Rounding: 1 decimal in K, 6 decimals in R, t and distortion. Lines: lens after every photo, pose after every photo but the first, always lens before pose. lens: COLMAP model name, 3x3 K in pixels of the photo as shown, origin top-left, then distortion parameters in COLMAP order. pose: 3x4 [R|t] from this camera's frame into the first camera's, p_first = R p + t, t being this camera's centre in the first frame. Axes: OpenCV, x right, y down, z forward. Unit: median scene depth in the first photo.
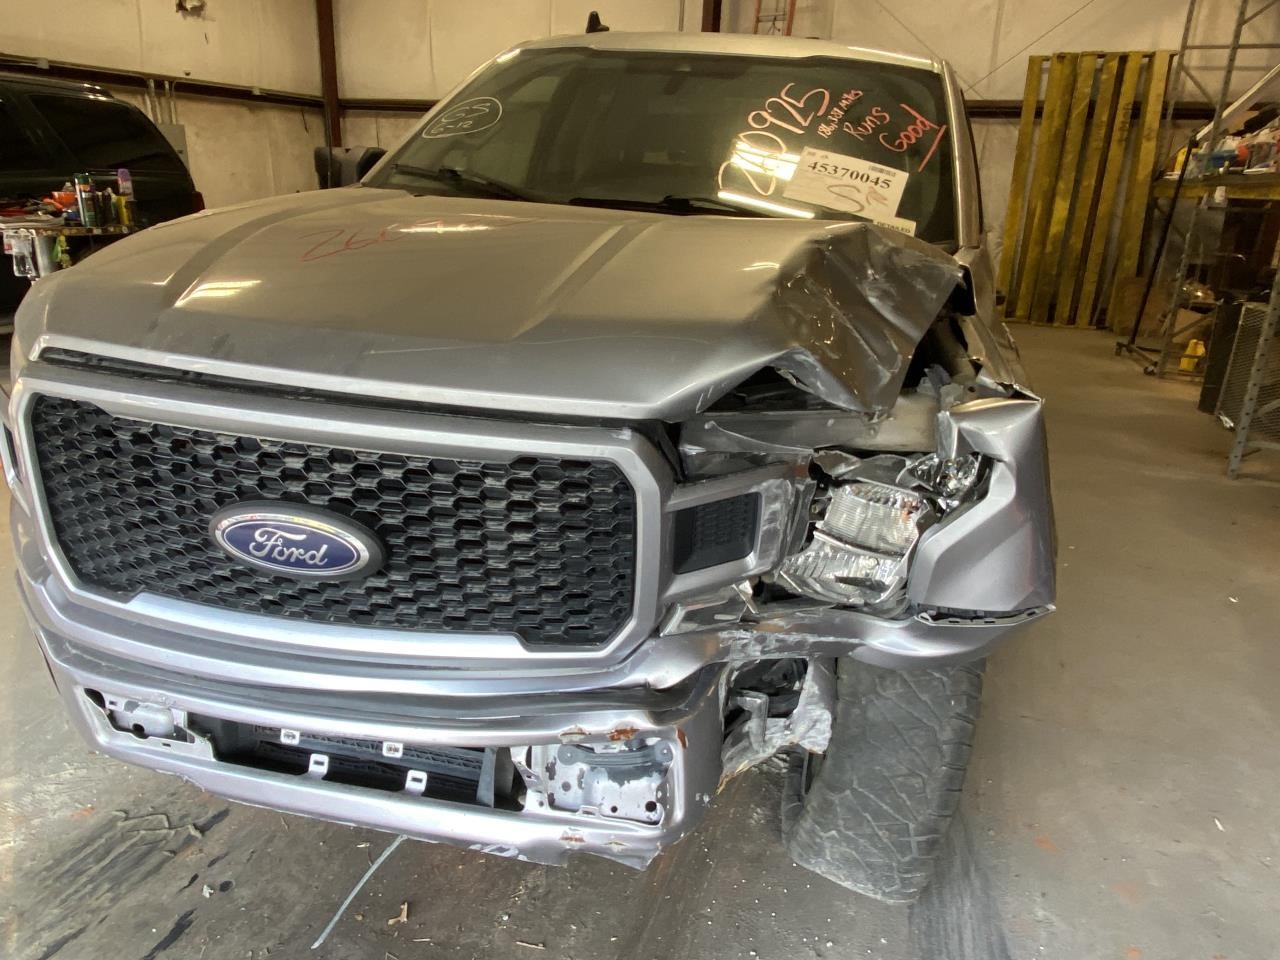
lens RADIAL K [[870.1, 0, 642.1], [0, 870.1, 467.0], [0, 0, 1]] dist [0.058227, -0.078328]
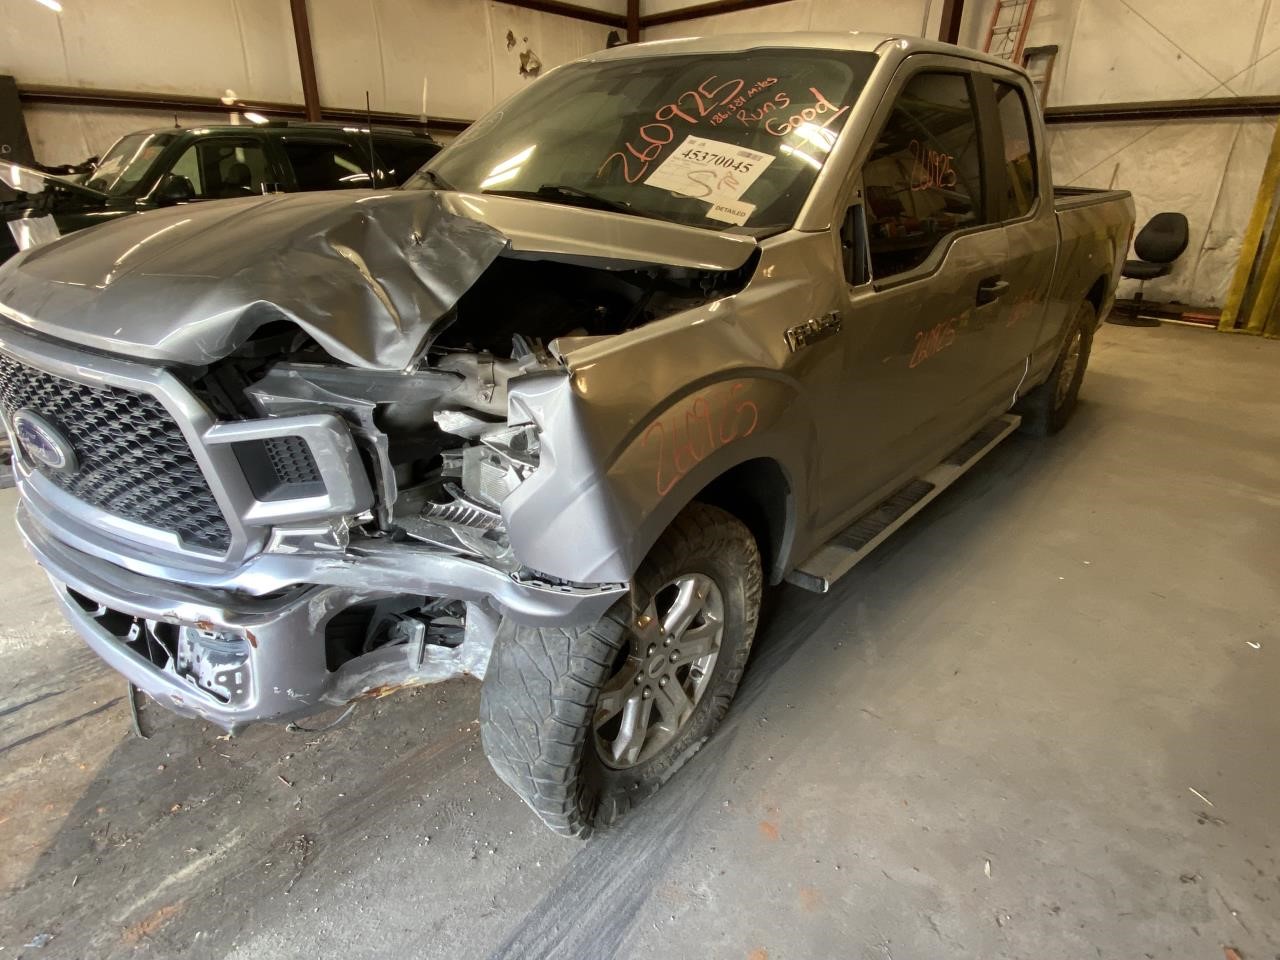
lens RADIAL K [[714.5, 0, 640.0], [0, 714.5, 480.0], [0, 0, 1]] dist [0.024304, -0.025735]
pose [[0.927286, 0.112522, -0.357042, 0.704456], [-0.093201, 0.993118, 0.070925, -0.016255], [0.362566, -0.032491, 0.931392, 0.238931]]
